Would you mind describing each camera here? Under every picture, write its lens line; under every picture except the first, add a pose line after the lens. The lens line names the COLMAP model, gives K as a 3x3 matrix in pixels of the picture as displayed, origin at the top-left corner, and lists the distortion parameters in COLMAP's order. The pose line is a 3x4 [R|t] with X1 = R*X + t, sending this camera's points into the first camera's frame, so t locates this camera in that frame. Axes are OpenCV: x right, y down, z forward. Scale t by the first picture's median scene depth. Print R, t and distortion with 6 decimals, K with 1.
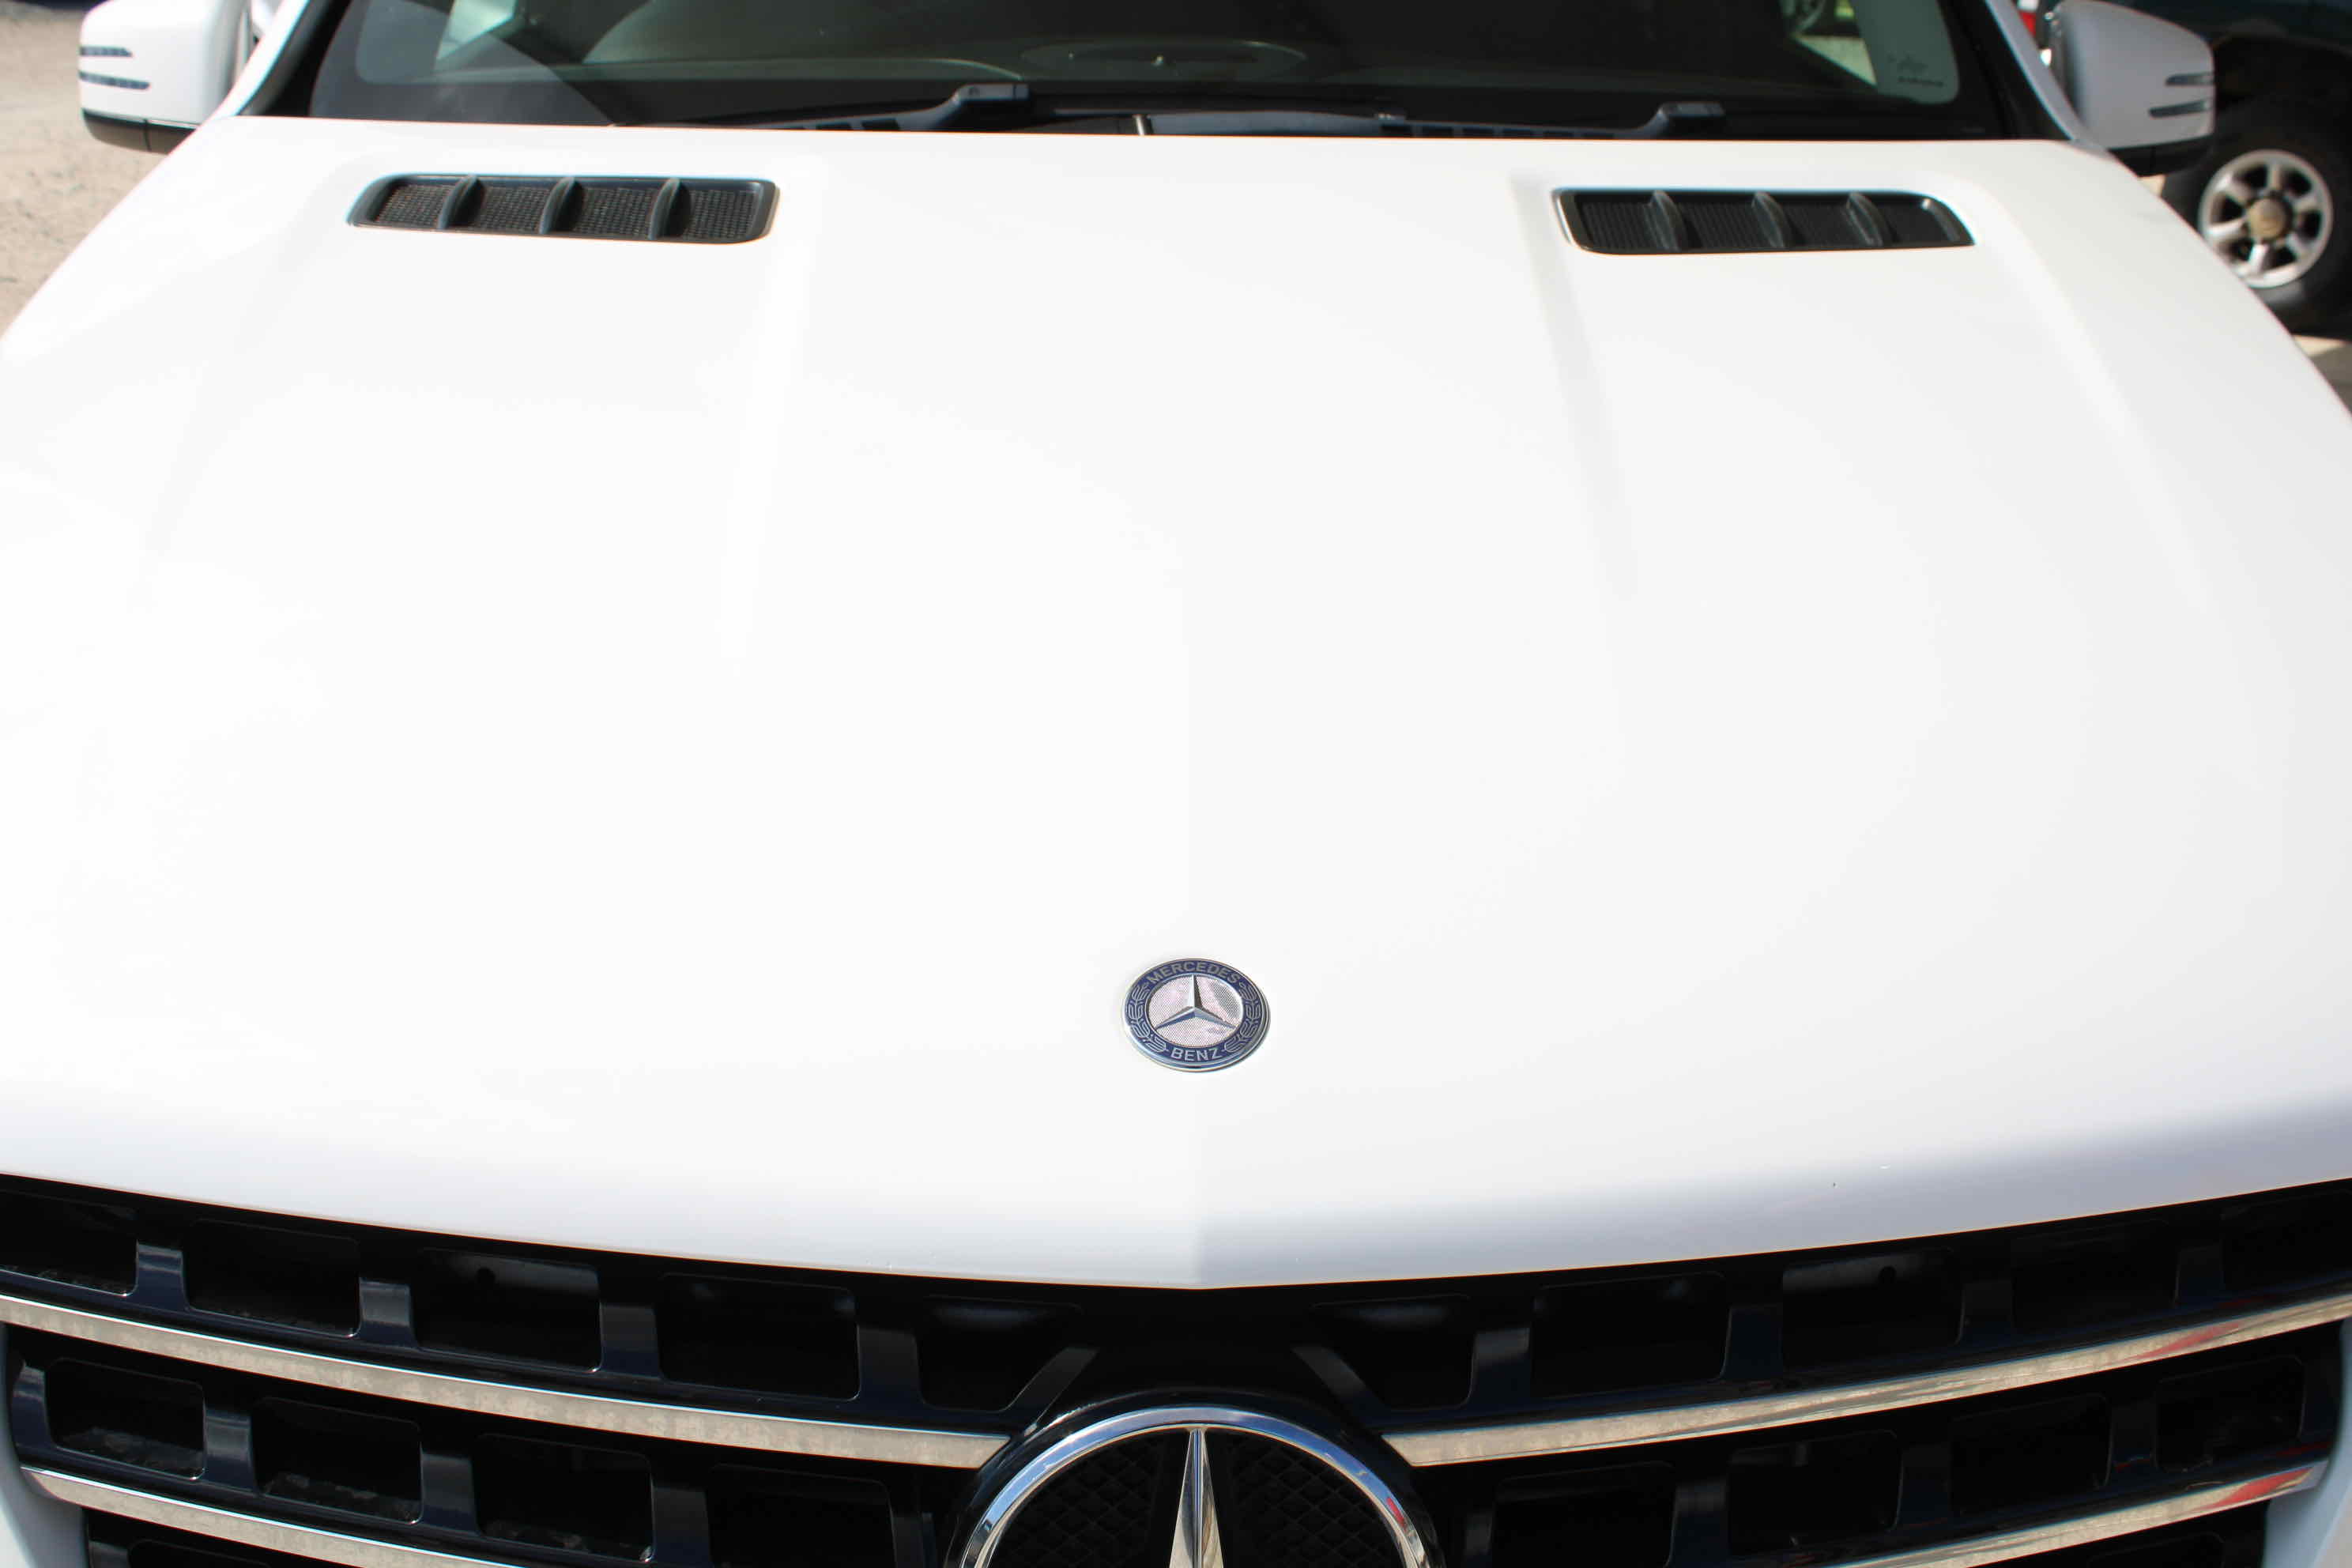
lens RADIAL K [[2470.1, 0, 1190.4], [0, 2470.1, 791.5], [0, 0, 1]] dist [-0.072021, 0.000000]
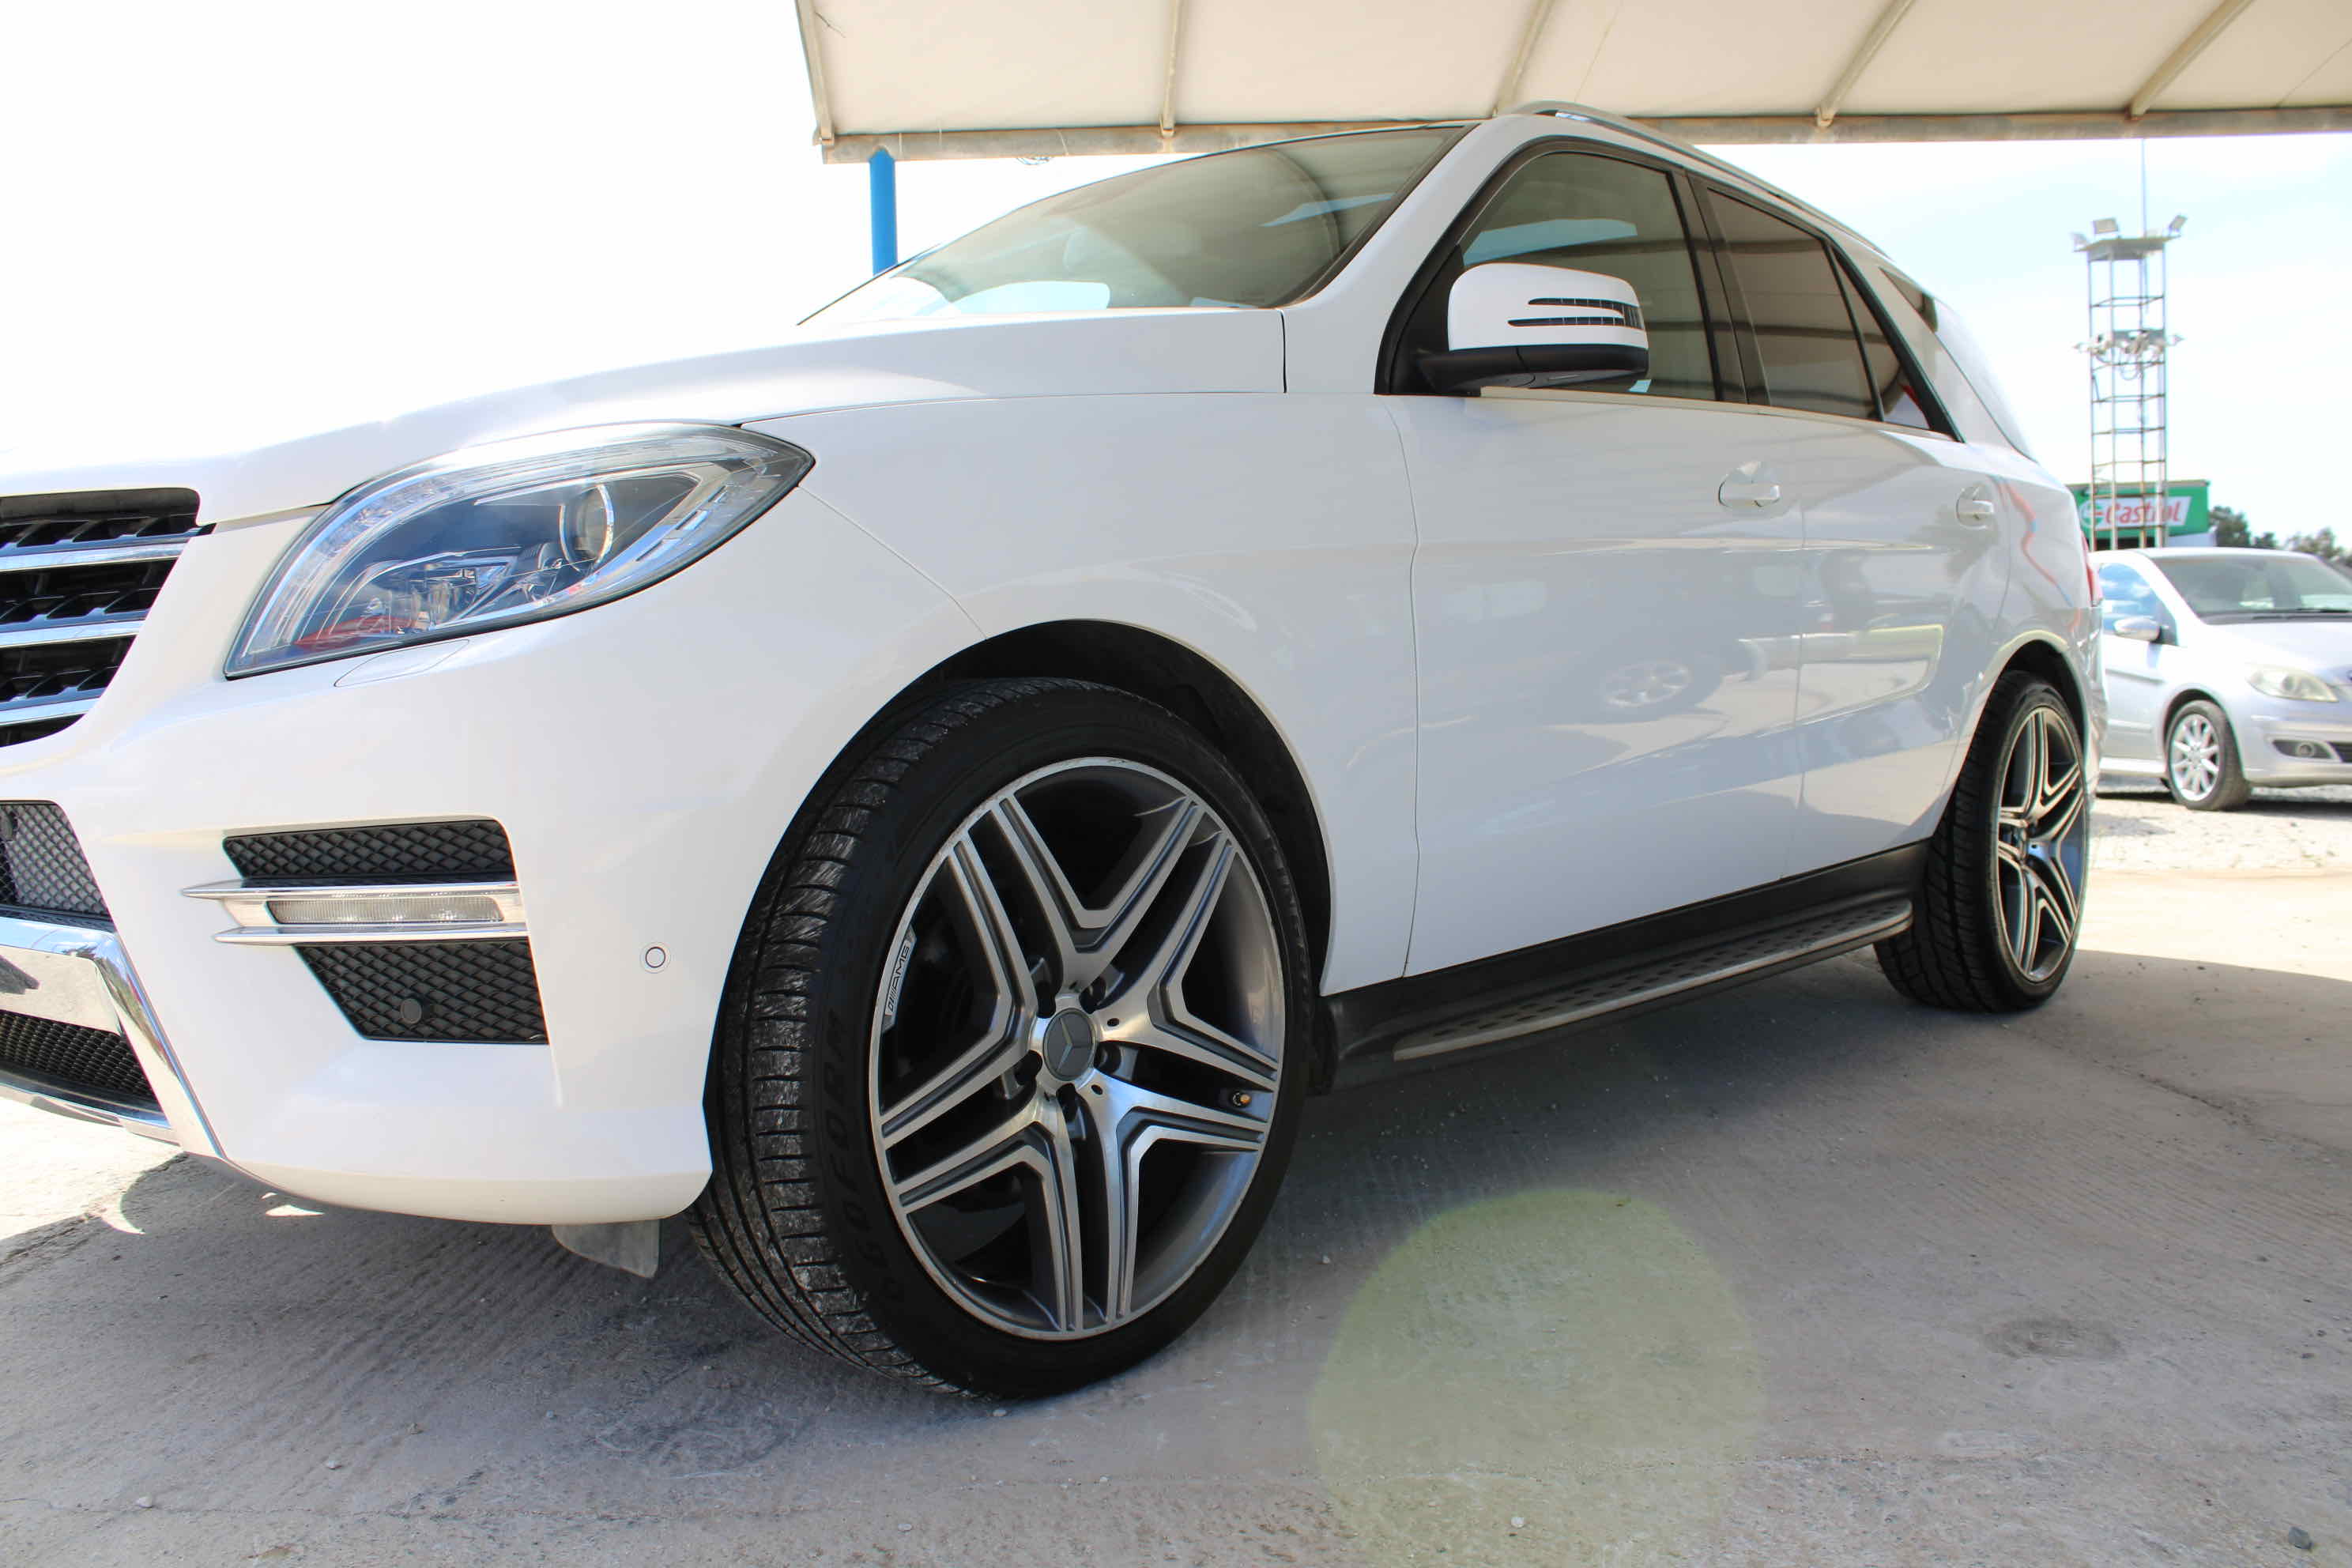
lens RADIAL K [[1973.8, 0, 1174.1], [0, 1973.8, 785.1], [0, 0, 1]] dist [-0.116267, 0.013734]
pose [[0.720993, 0.007892, -0.692898, 1.227369], [-0.229351, 0.946294, -0.227873, 0.310402], [0.653886, 0.323211, 0.684081, 0.255045]]
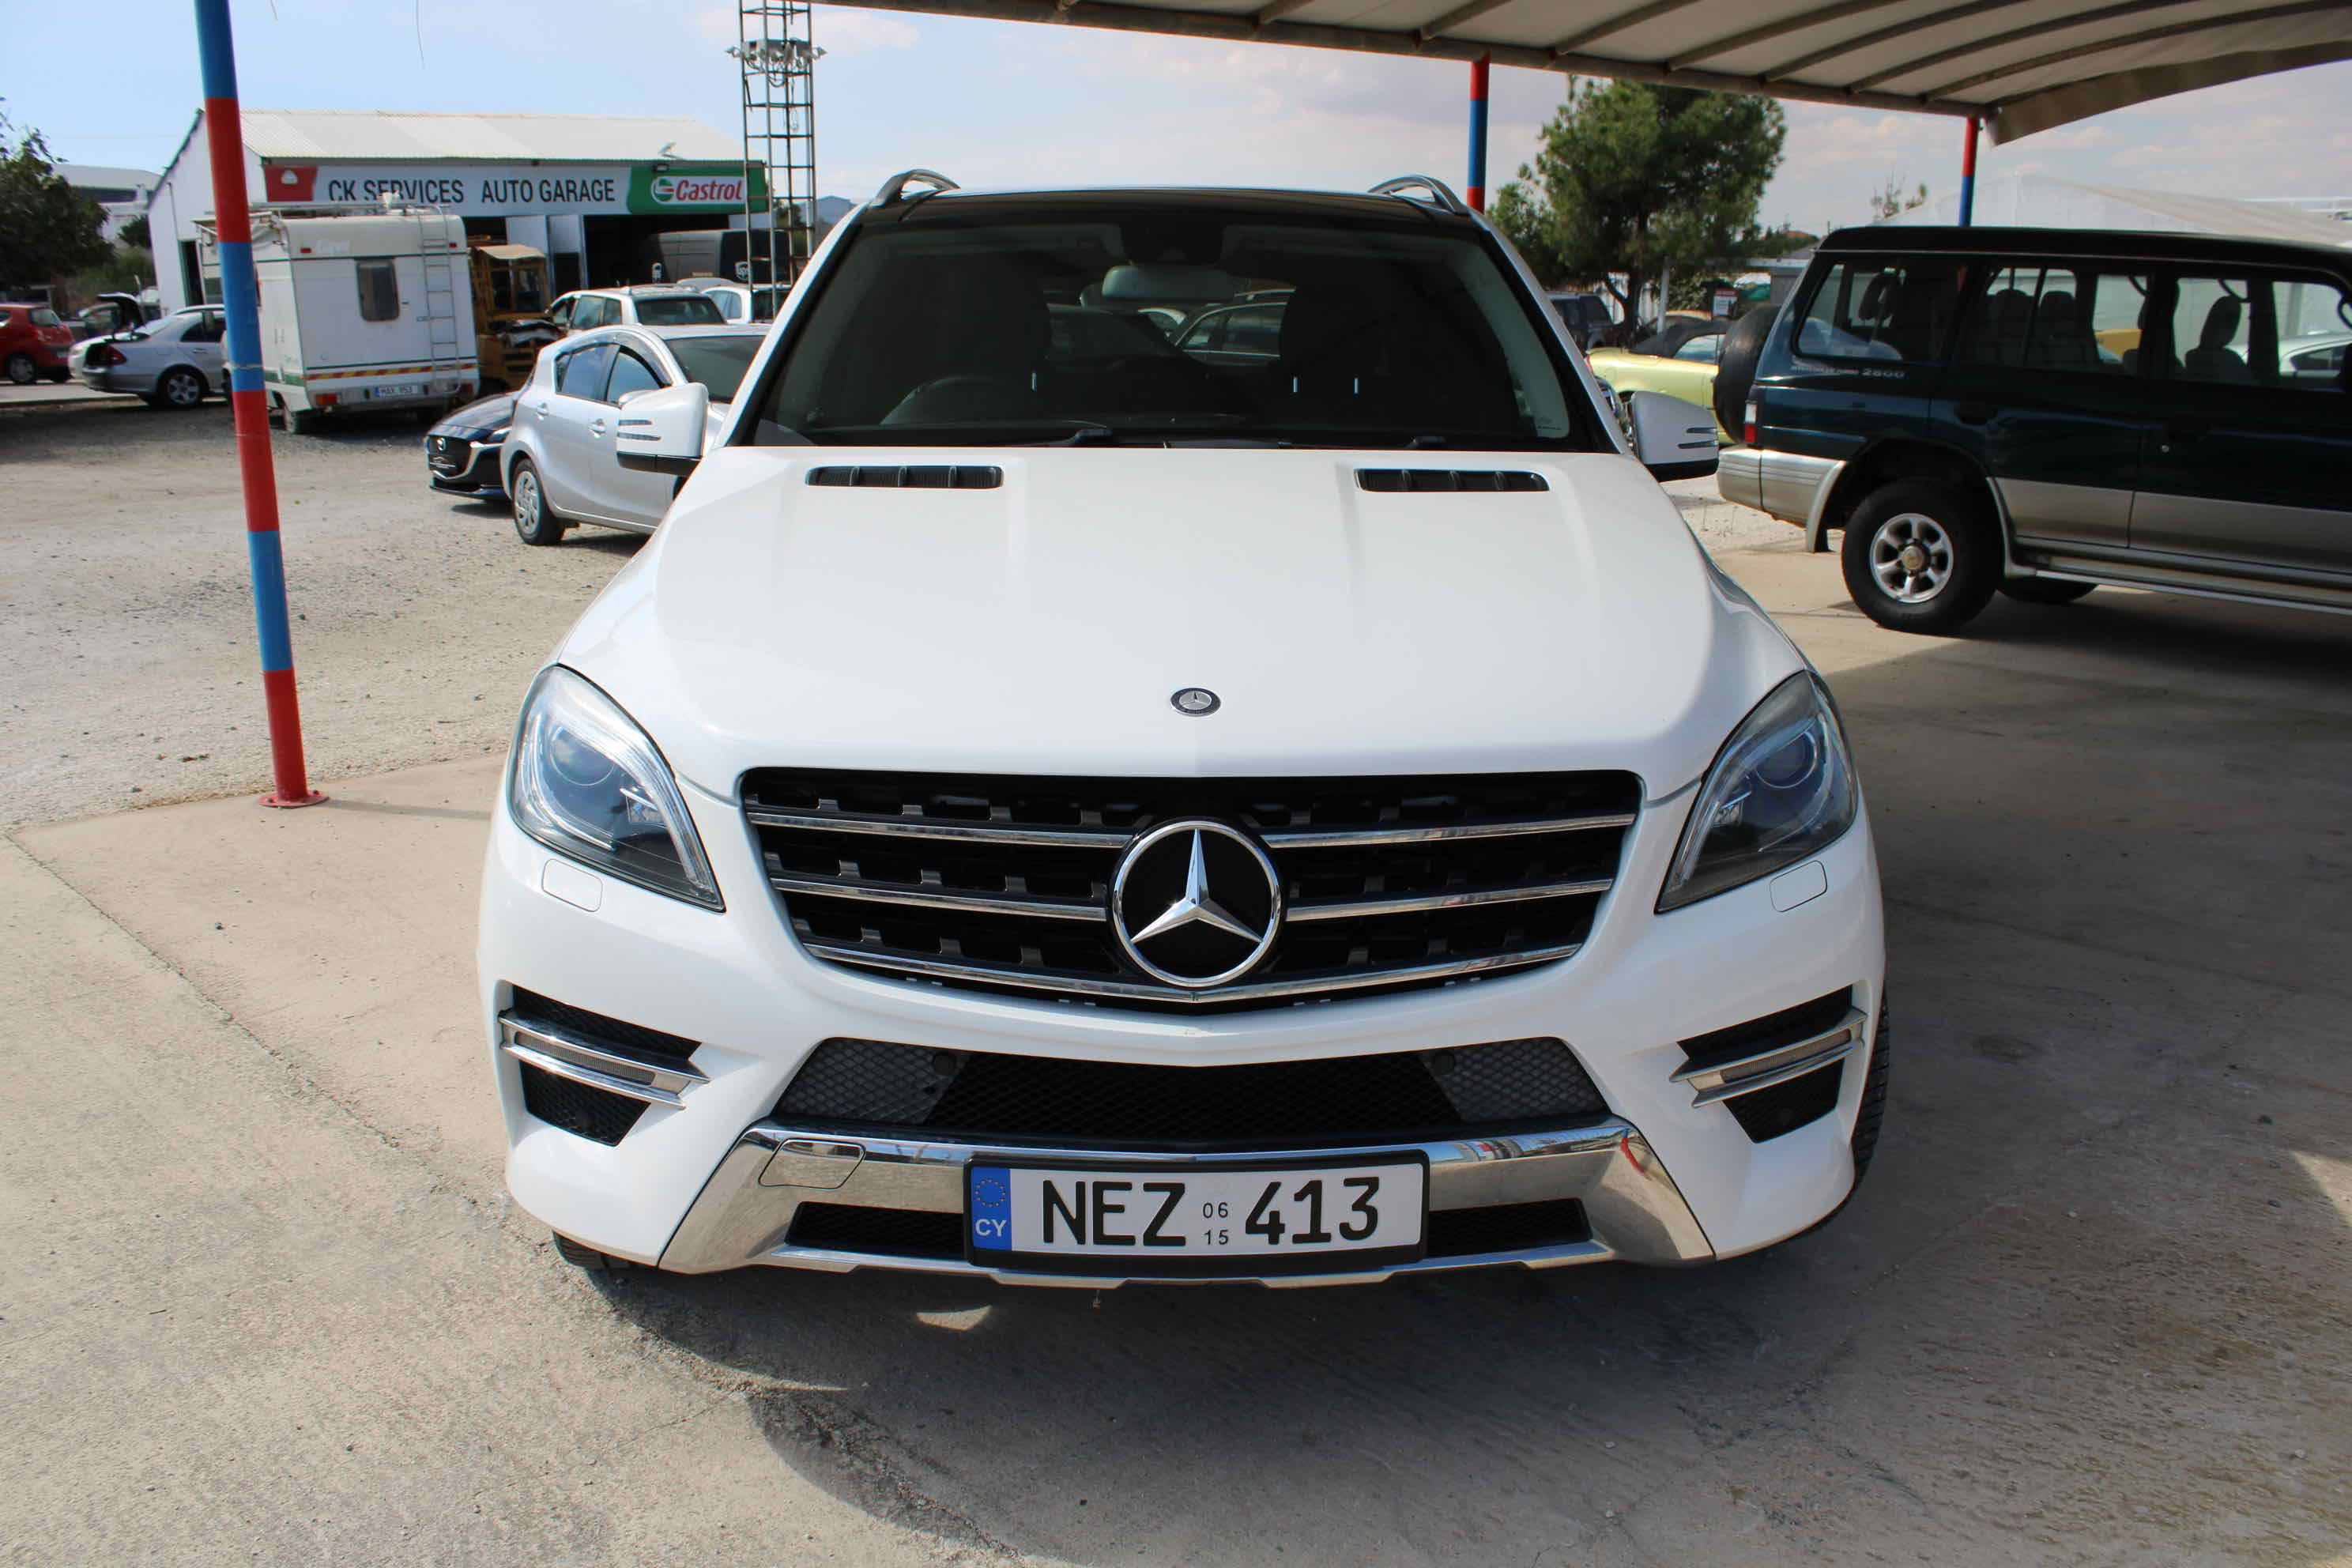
lens RADIAL K [[1973.8, 0, 1177.1], [0, 1973.8, 786.6], [0, 0, 1]] dist [-0.116267, 0.013734]
pose [[0.999972, -0.006713, -0.003380, -0.005814], [0.006190, 0.990657, -0.136240, 0.245090], [0.004263, 0.136215, 0.990670, -0.626679]]
